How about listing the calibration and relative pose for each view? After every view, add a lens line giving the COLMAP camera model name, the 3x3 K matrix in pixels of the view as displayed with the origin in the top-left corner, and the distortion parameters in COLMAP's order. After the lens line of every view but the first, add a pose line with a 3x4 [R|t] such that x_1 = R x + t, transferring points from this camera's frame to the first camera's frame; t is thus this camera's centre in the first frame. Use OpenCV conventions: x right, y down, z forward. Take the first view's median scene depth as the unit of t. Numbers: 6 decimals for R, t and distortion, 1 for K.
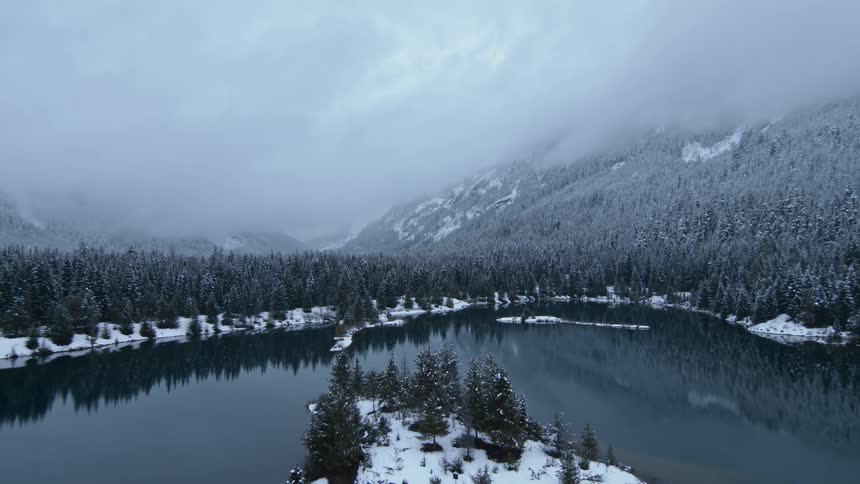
lens RADIAL K [[466.7, 0, 431.5], [0, 466.7, 248.2], [0, 0, 1]] dist [-0.002571, -0.013964]
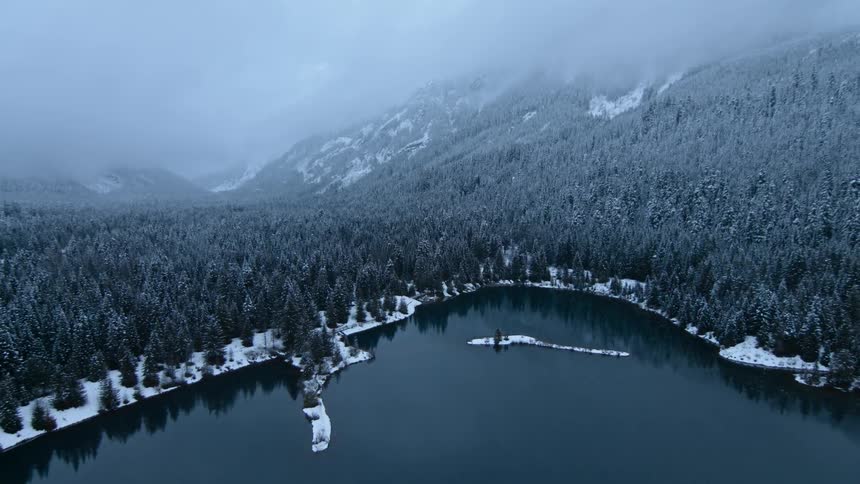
lens RADIAL K [[466.7, 0, 435.6], [0, 466.7, 246.8], [0, 0, 1]] dist [-0.002571, -0.013964]
pose [[0.977455, -0.021432, 0.210052, -0.077737], [-0.006696, 0.991188, 0.132292, -0.107438], [-0.211037, -0.130716, 0.968699, 0.100839]]
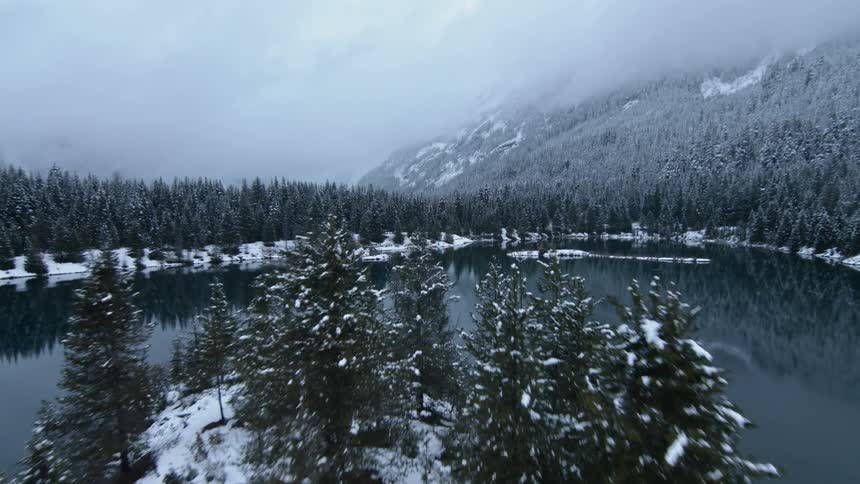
lens RADIAL K [[466.7, 0, 433.3], [0, 466.7, 247.2], [0, 0, 1]] dist [-0.002571, -0.013964]
pose [[0.999994, -0.003146, -0.001246, 0.010589], [0.003260, 0.994415, 0.105486, 0.039798], [0.000907, -0.105490, 0.994420, 0.148130]]
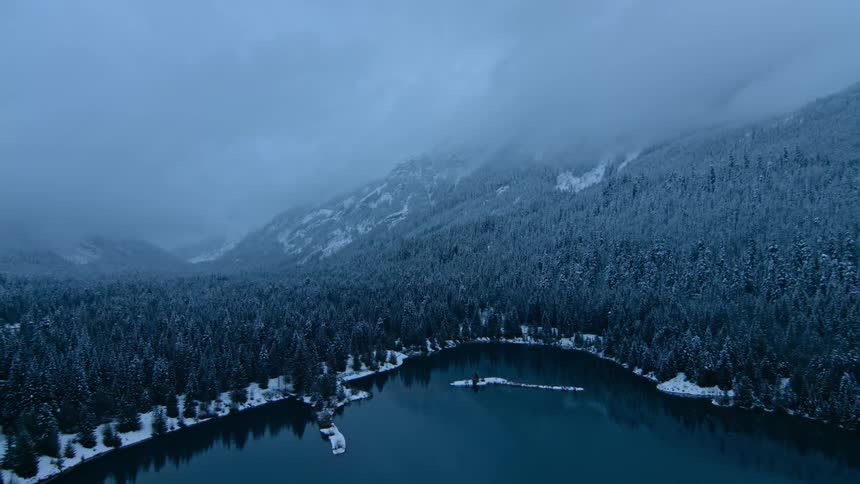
lens RADIAL K [[466.7, 0, 434.0], [0, 466.7, 247.1], [0, 0, 1]] dist [-0.002571, -0.013964]
pose [[0.967387, 0.004854, 0.253258, -0.120877], [-0.000903, 0.999876, -0.015713, -0.102655], [-0.253303, 0.014972, 0.967271, -0.032801]]
